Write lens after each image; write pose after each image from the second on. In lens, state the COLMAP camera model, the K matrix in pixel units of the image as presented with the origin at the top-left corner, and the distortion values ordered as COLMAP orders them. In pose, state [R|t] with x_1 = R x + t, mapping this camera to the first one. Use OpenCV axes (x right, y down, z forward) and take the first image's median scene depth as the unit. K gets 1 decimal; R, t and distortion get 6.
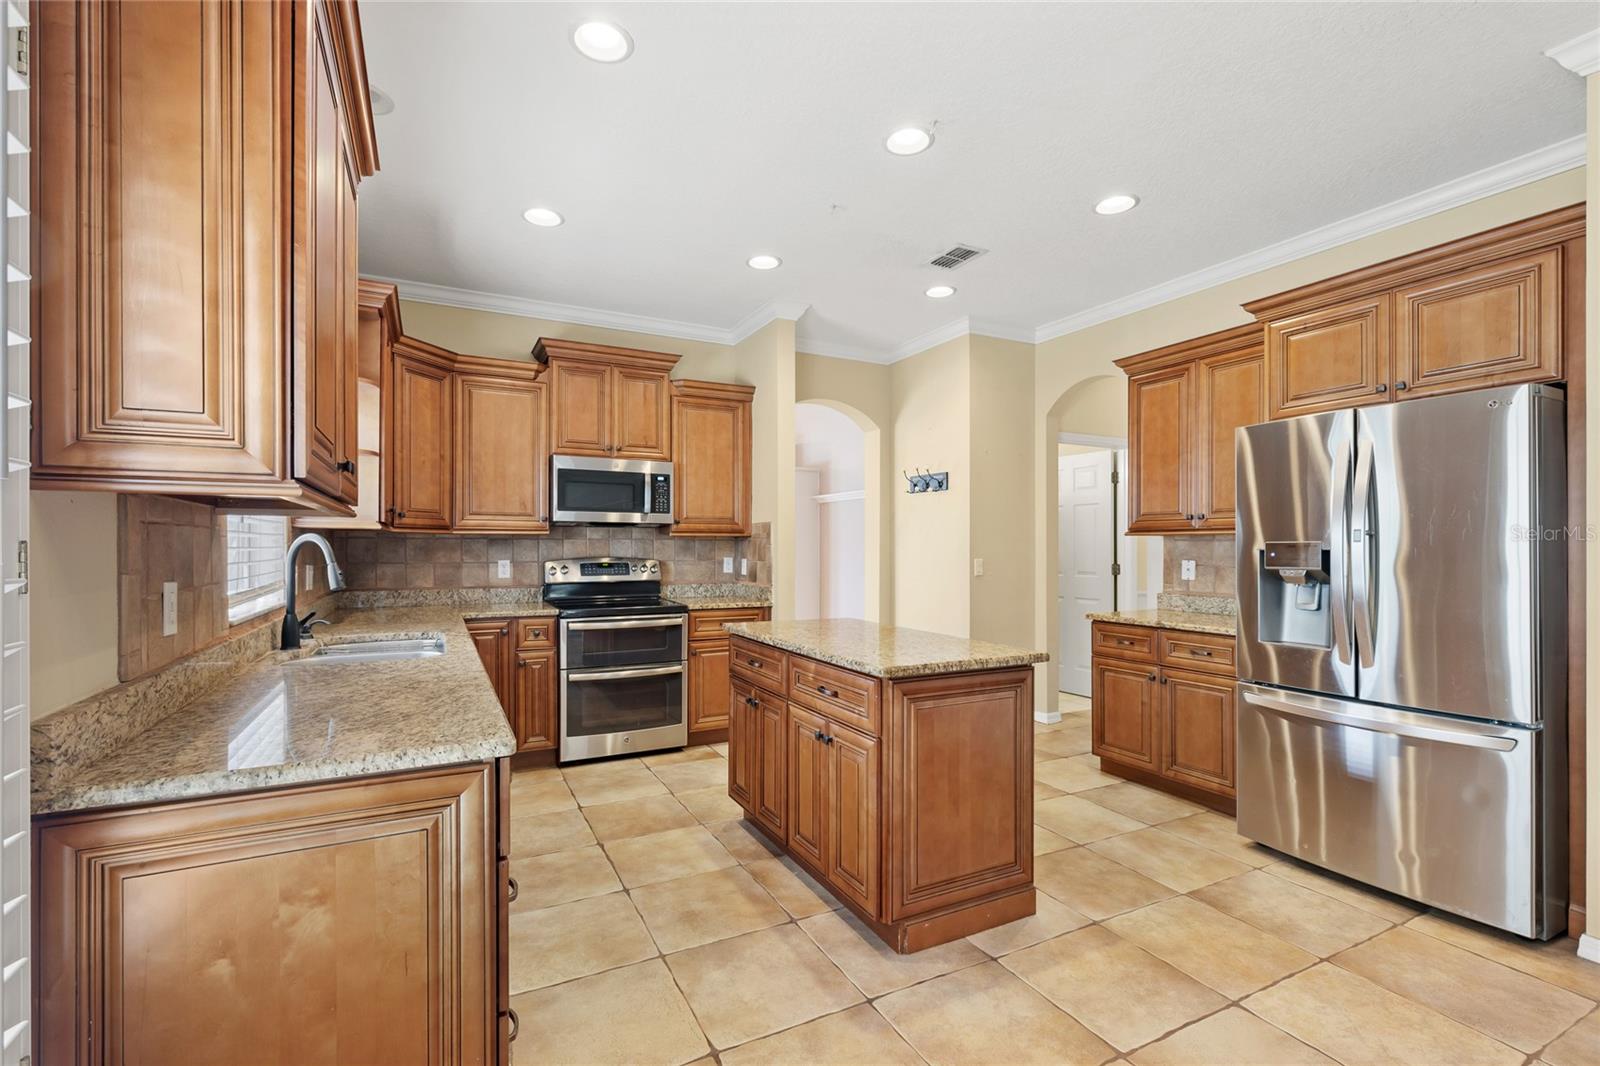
lens RADIAL K [[695.9, 0, 784.0], [0, 695.9, 549.3], [0, 0, 1]] dist [0.002622, 0.000756]
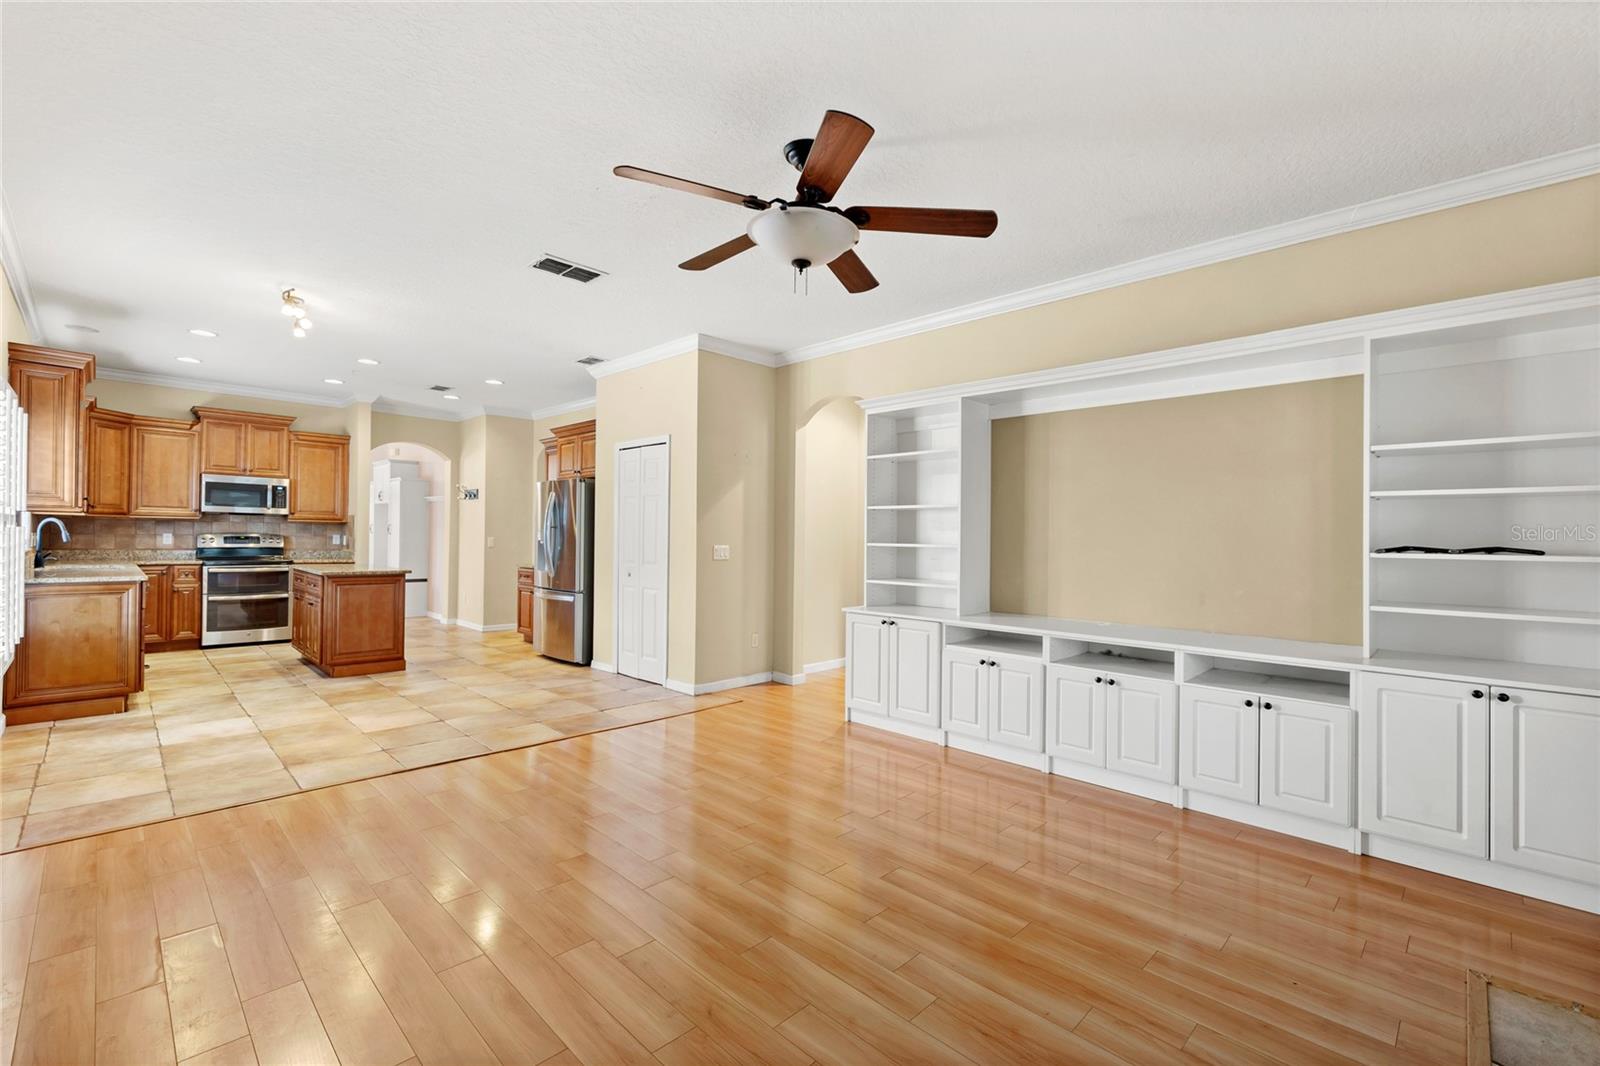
lens RADIAL K [[695.9, 0, 792.2], [0, 695.9, 539.0], [0, 0, 1]] dist [0.002622, 0.000756]
pose [[0.951230, 0.015178, 0.308110, 0.582373], [-0.015932, 0.999873, -0.000071, 0.005433], [-0.308072, -0.004841, 0.951351, -1.209577]]
